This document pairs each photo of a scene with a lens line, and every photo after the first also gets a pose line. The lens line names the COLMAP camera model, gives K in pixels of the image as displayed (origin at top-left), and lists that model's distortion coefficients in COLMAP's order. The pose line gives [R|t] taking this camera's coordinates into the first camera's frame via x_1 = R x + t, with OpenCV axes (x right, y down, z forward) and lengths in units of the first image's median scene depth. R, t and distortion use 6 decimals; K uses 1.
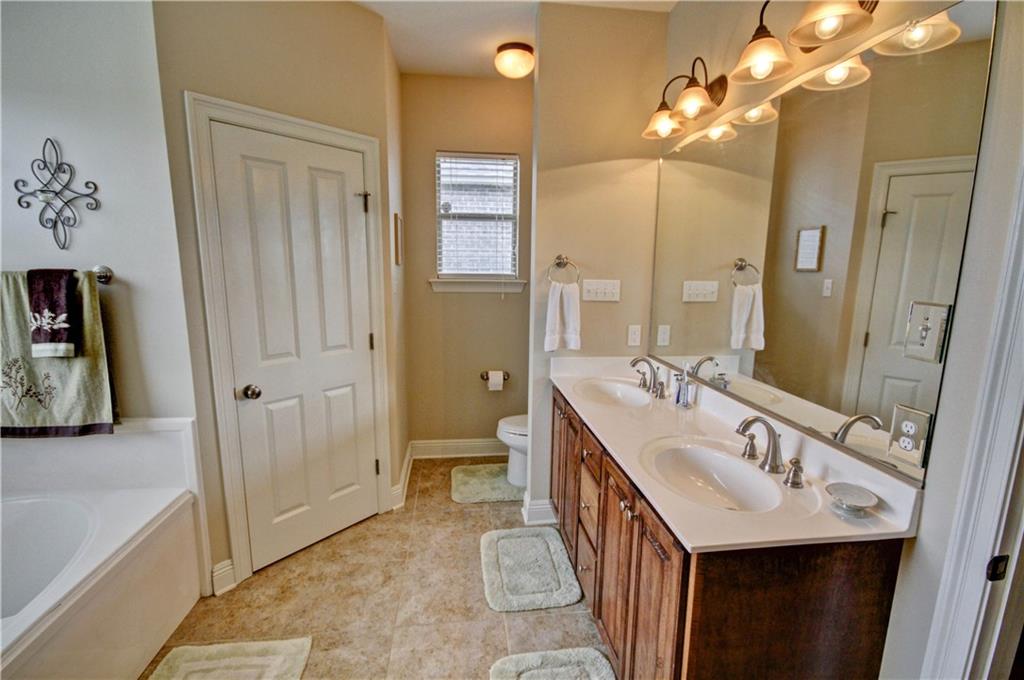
lens RADIAL K [[472.4, 0, 510.0], [0, 472.4, 345.3], [0, 0, 1]] dist [0.016501, -0.013161]
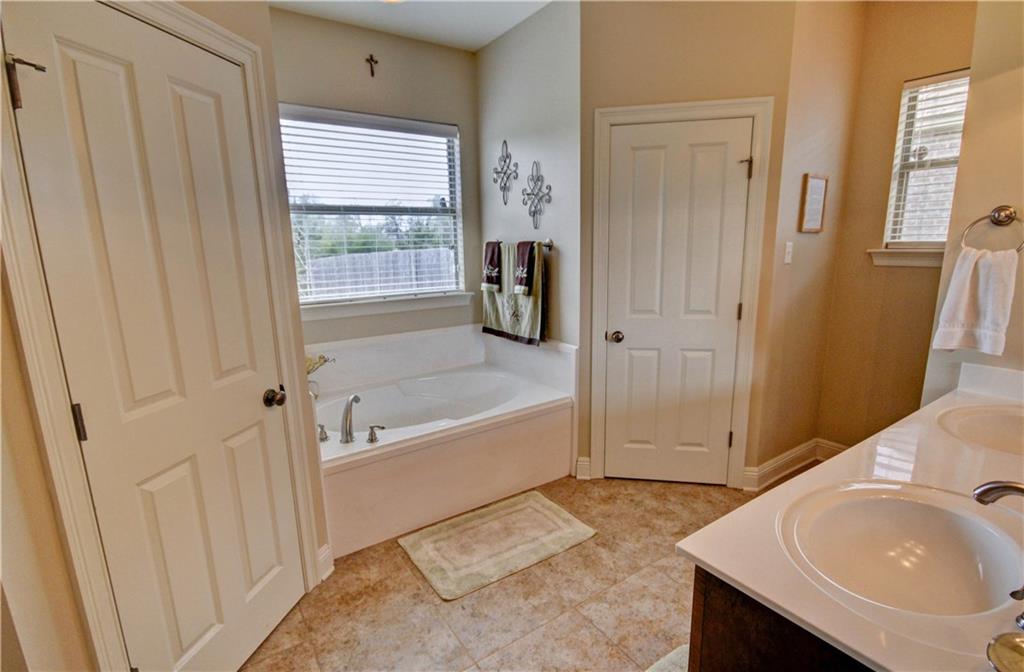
lens RADIAL K [[479.3, 0, 512.0], [0, 479.3, 336.0], [0, 0, 1]] dist [-0.001230, 0.000000]
pose [[0.468357, 0.149645, -0.870774, 0.458268], [-0.128403, 0.986618, 0.100490, 0.004215], [0.874159, 0.064745, 0.481305, 0.145205]]
